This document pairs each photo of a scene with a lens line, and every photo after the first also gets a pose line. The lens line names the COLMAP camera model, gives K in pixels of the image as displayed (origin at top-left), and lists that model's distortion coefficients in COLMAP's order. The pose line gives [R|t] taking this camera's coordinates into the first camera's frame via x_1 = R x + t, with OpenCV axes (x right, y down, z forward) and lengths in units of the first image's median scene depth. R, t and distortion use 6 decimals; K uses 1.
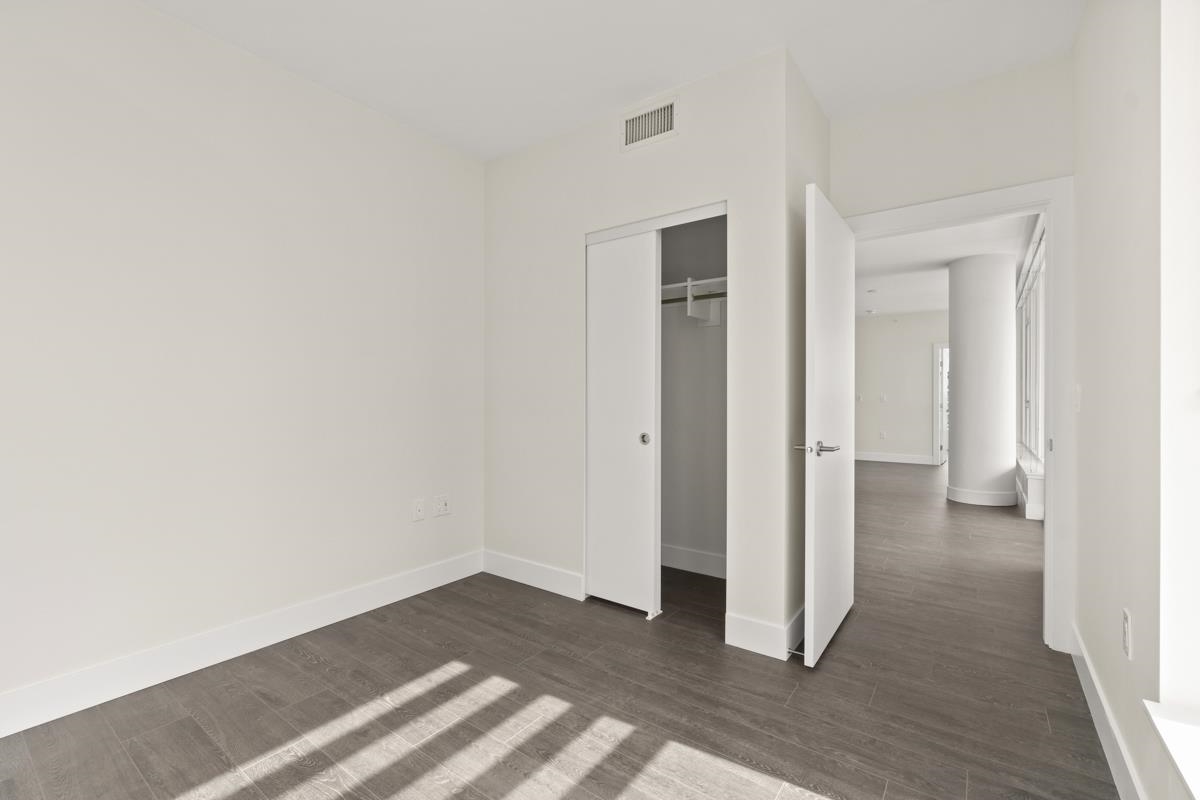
lens RADIAL K [[519.2, 0, 600.9], [0, 519.2, 401.3], [0, 0, 1]] dist [-0.003525, -0.000455]
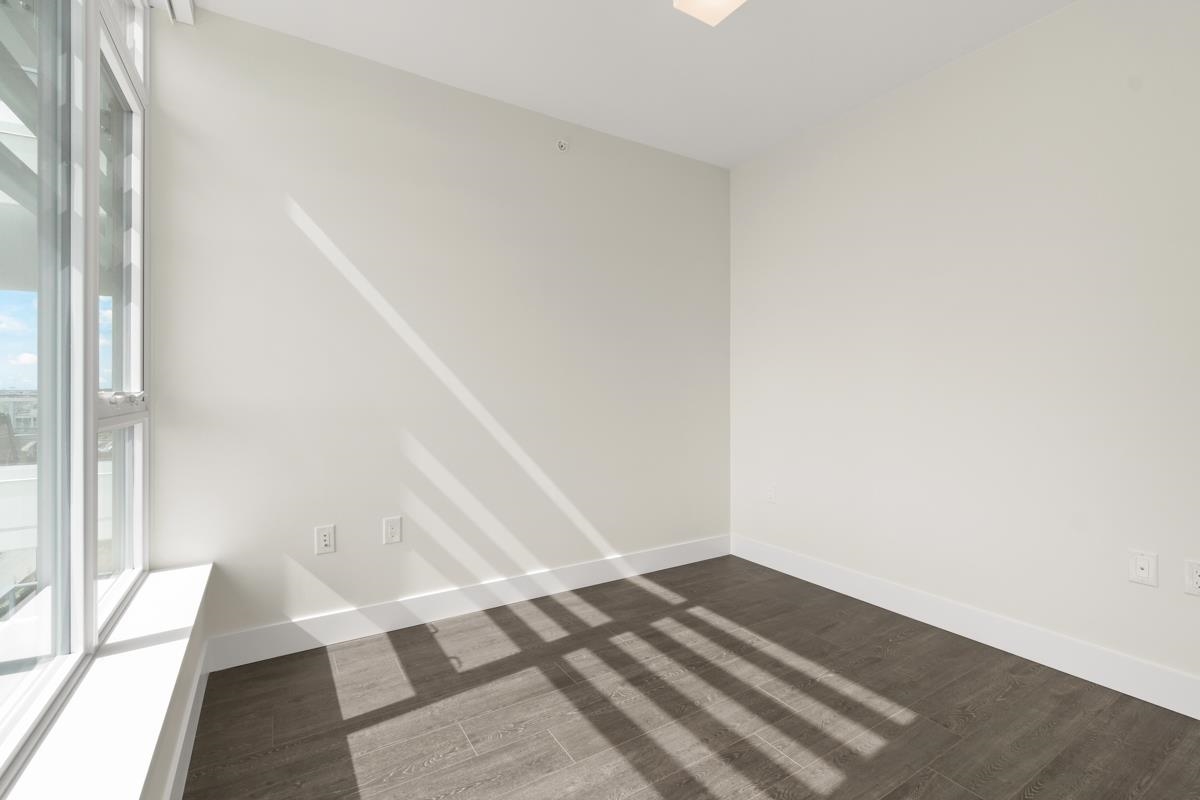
lens RADIAL K [[519.2, 0, 594.6], [0, 519.2, 393.2], [0, 0, 1]] dist [-0.003525, -0.000455]
pose [[-0.366661, 0.005981, -0.930336, 0.740261], [-0.006032, 0.999943, 0.008806, -0.012727], [0.930335, 0.008841, -0.366604, 0.916893]]
